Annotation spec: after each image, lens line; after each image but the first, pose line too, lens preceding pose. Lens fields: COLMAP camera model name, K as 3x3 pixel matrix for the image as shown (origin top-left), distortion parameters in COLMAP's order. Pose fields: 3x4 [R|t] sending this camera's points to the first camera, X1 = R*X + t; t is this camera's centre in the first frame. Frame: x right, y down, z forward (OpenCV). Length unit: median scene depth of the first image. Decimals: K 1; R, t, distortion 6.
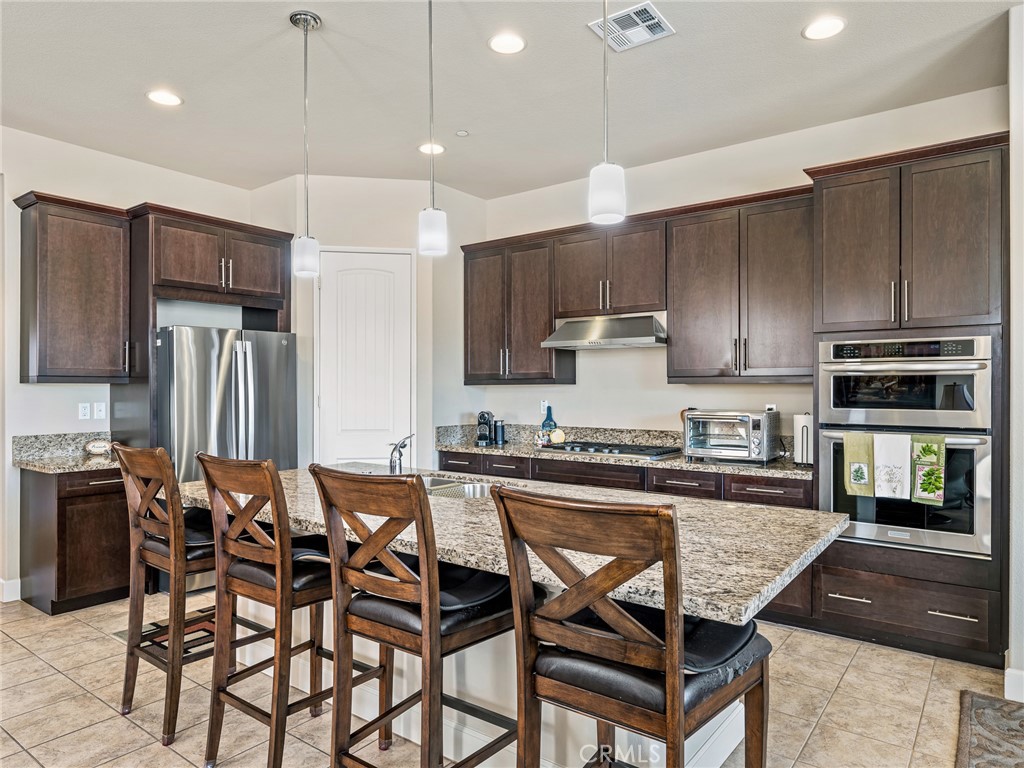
lens RADIAL K [[639.1, 0, 511.9], [0, 639.1, 397.4], [0, 0, 1]] dist [-0.046719, 0.001060]
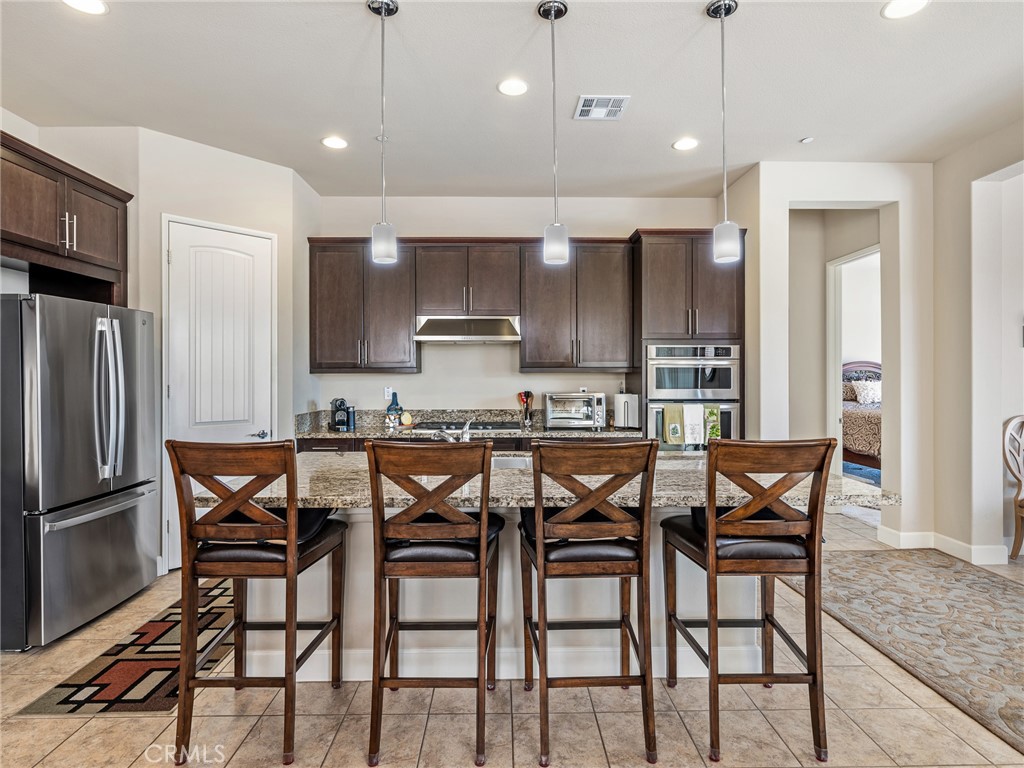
lens RADIAL K [[584.1, 0, 512.0], [0, 584.1, 384.0], [0, 0, 1]] dist [-0.002165, 0.001087]
pose [[0.783041, -0.008135, 0.621917, -0.512778], [0.010068, 0.999949, 0.000404, 0.000911], [-0.621889, 0.005945, 0.783083, 0.084312]]
